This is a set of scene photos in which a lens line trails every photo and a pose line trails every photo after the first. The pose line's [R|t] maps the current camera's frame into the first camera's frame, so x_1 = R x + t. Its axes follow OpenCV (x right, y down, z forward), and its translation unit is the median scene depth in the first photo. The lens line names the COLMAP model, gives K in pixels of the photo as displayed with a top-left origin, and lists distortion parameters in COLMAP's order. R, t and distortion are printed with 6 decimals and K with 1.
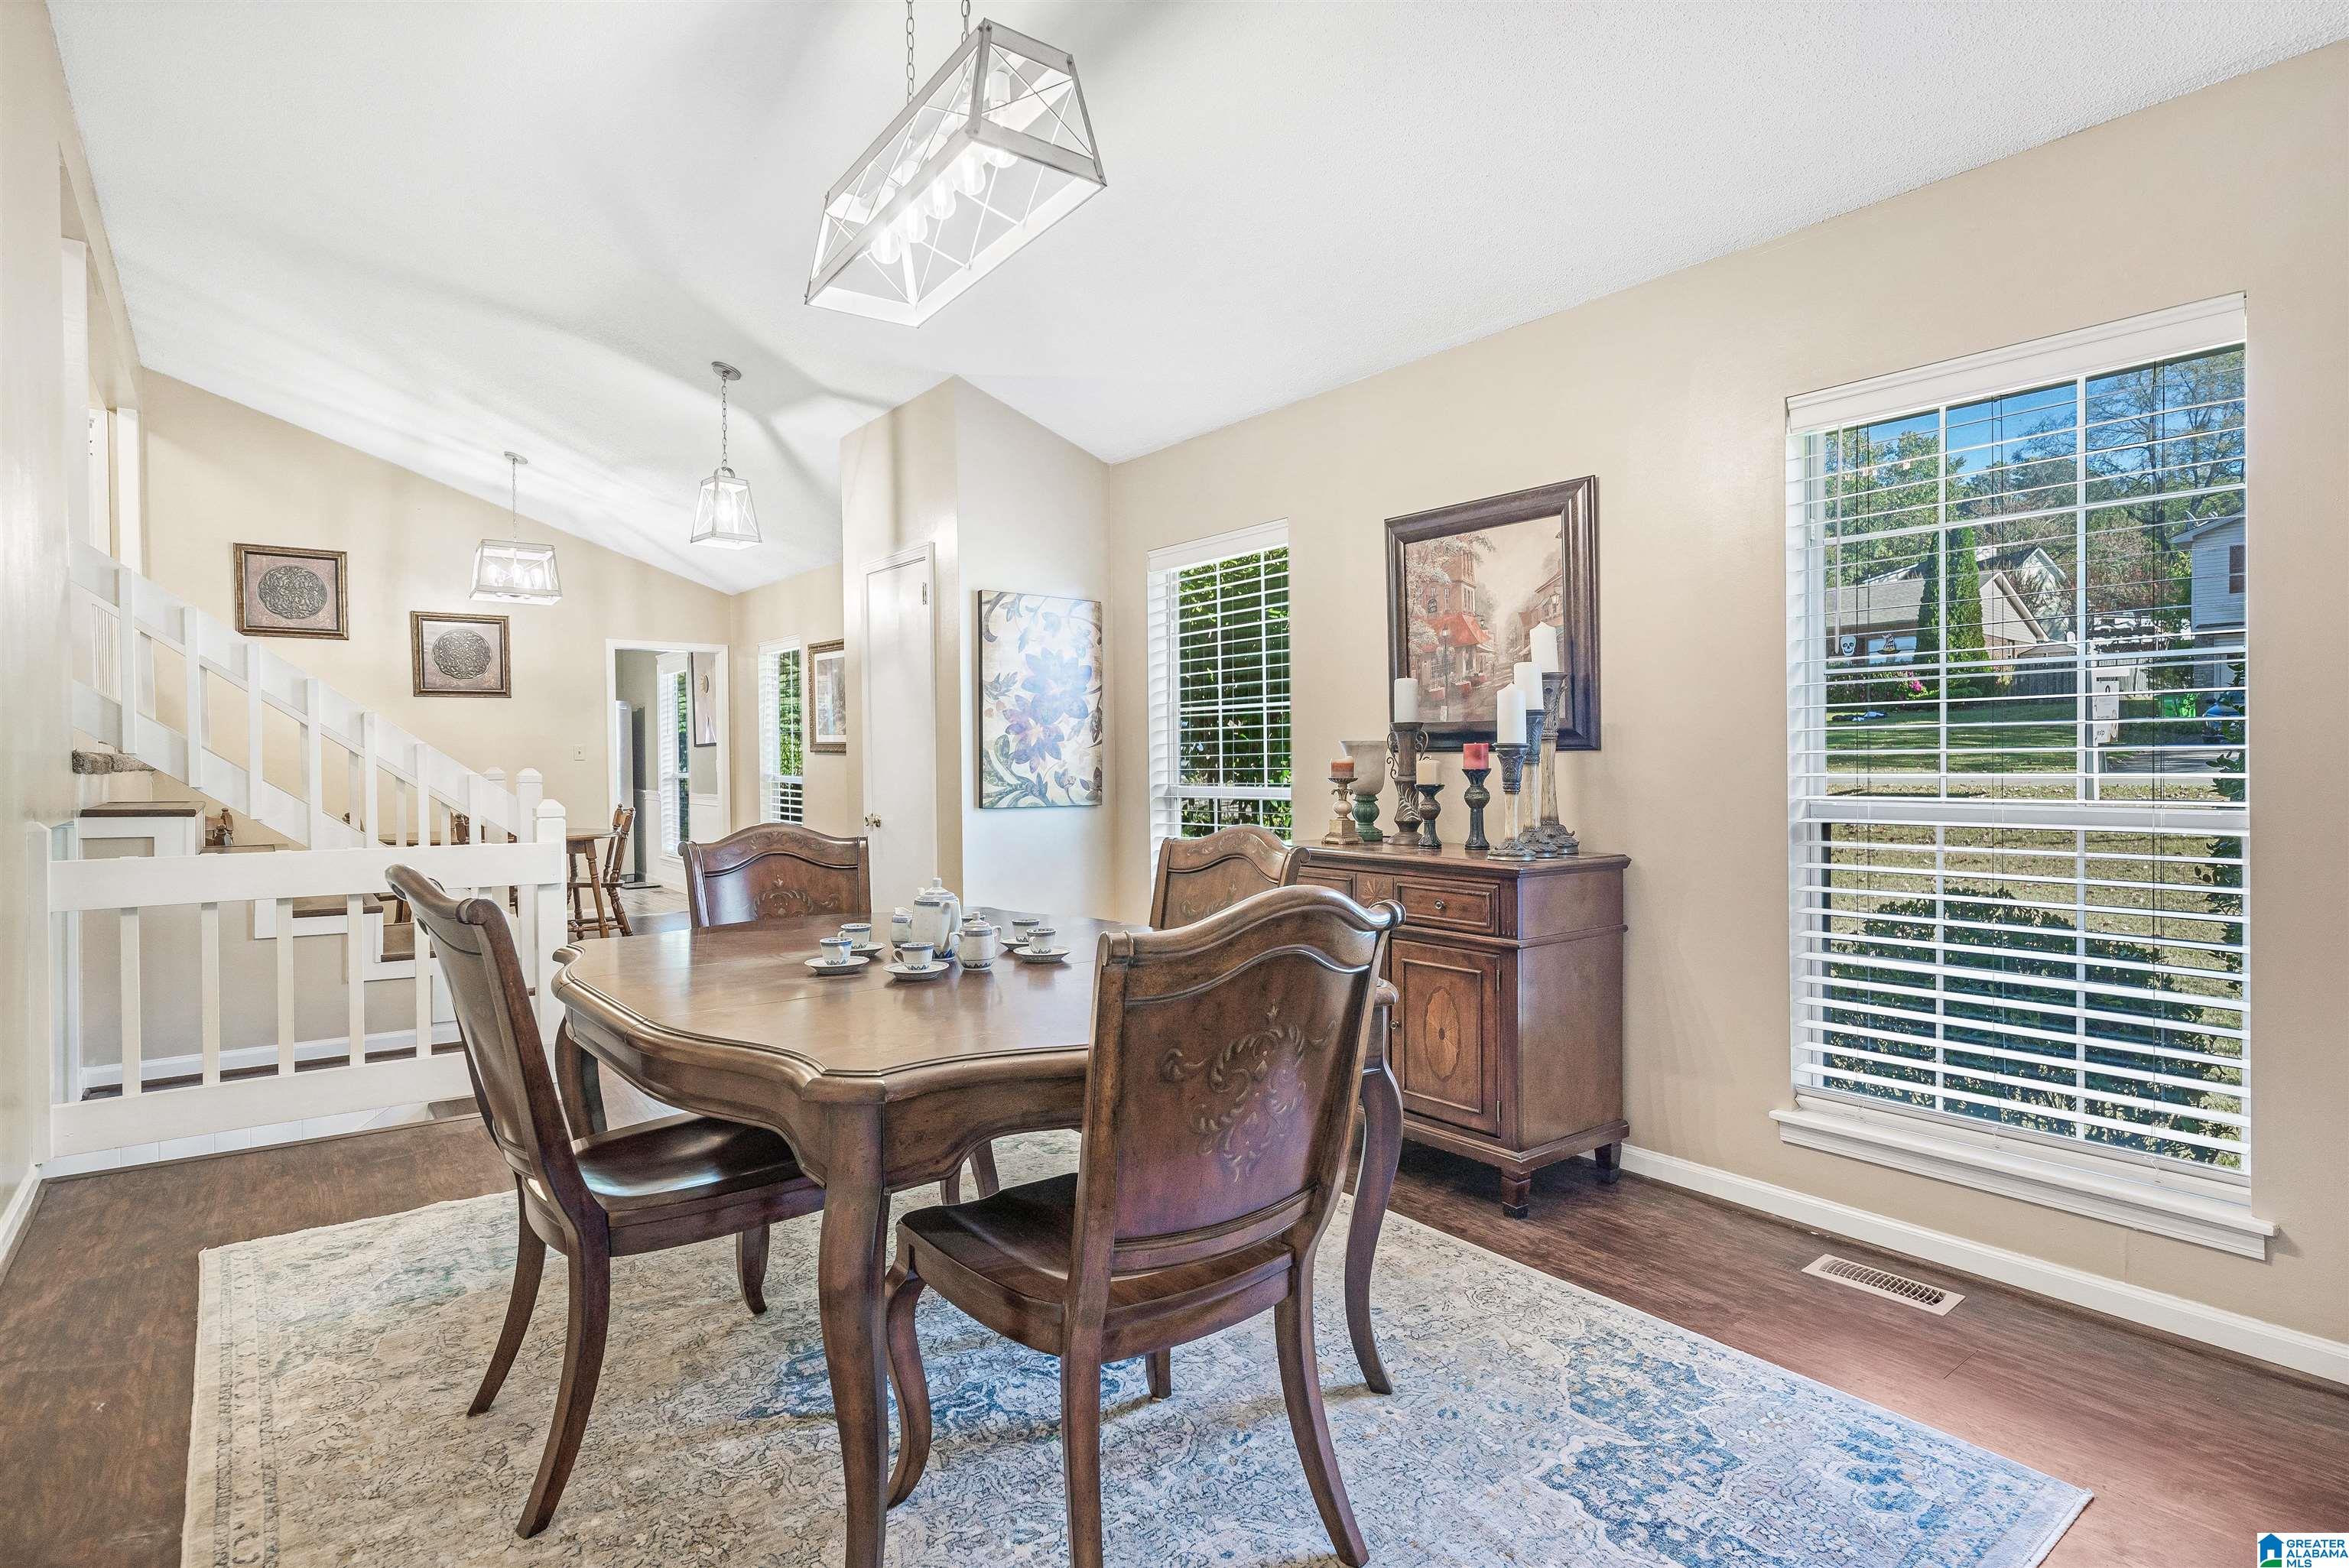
lens RADIAL K [[1193.6, 0, 1174.5], [0, 1193.6, 784.0], [0, 0, 1]] dist [0.000269, -0.000032]
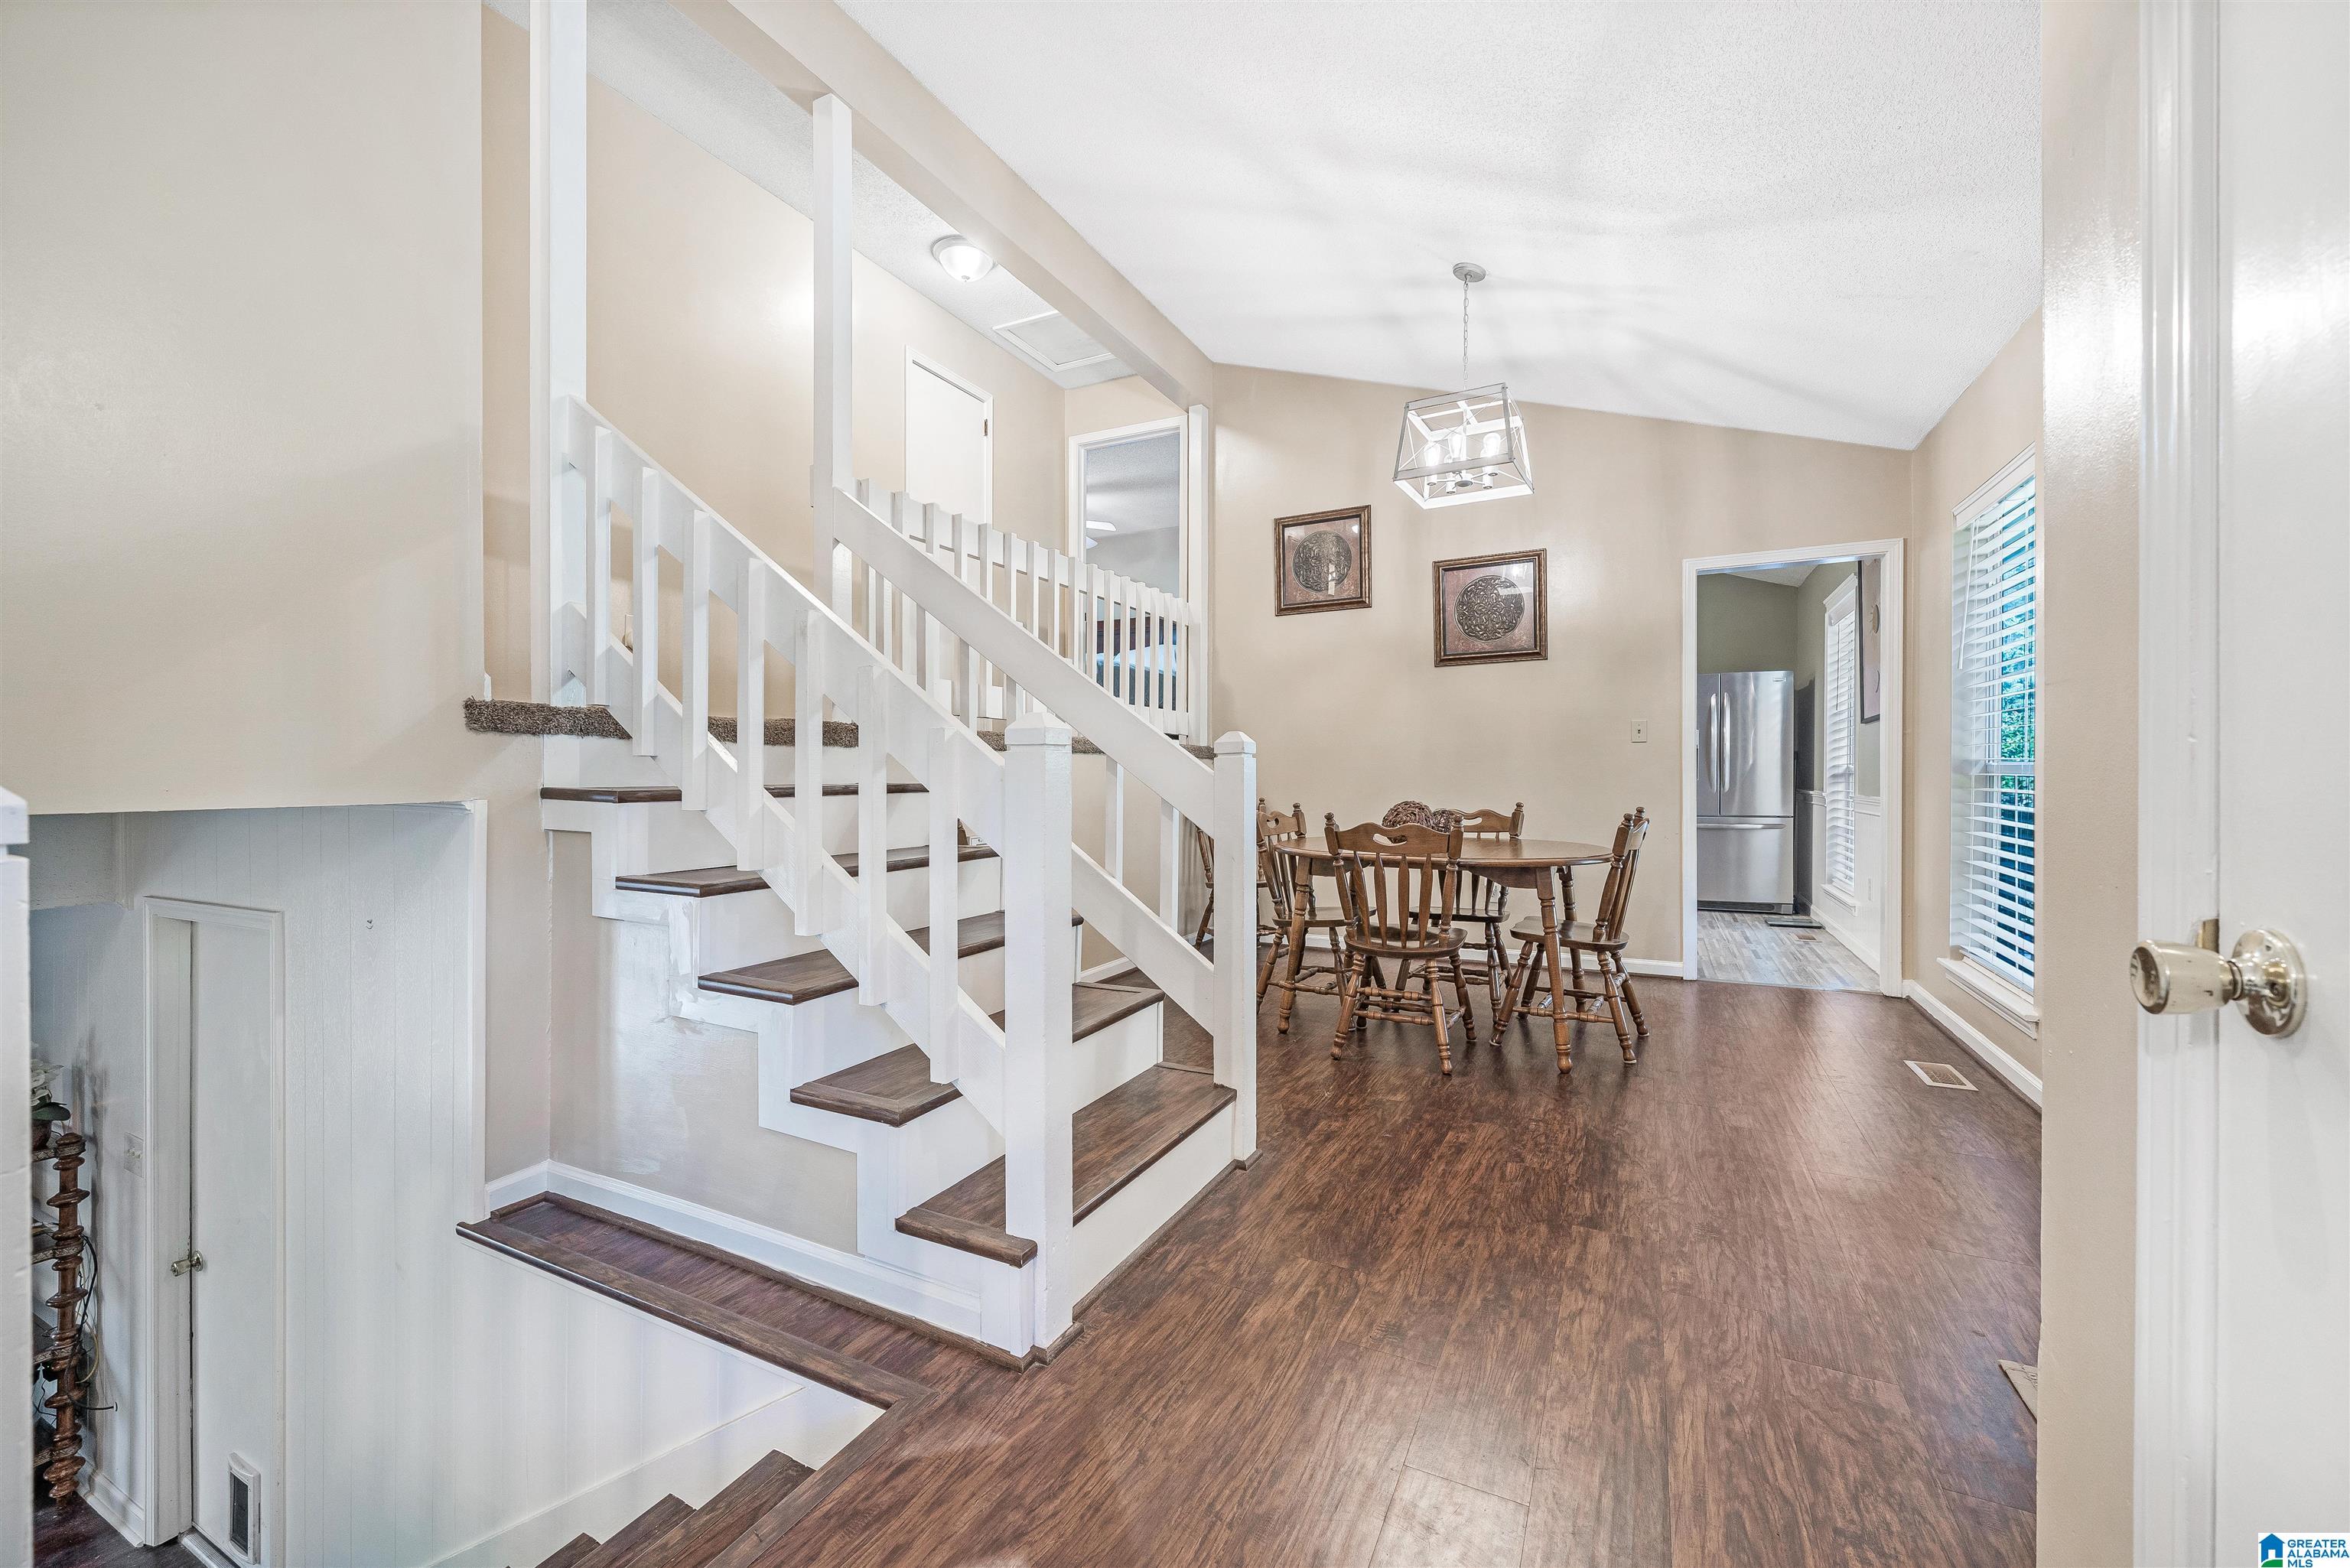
lens RADIAL K [[964.3, 0, 1175.0], [0, 964.3, 784.0], [0, 0, 1]] dist [-0.000174, -0.000044]
pose [[0.441280, 0.008522, -0.897329, -0.128245], [-0.013949, 0.999899, 0.002636, 0.006277], [0.897261, 0.011354, 0.441355, 0.554514]]
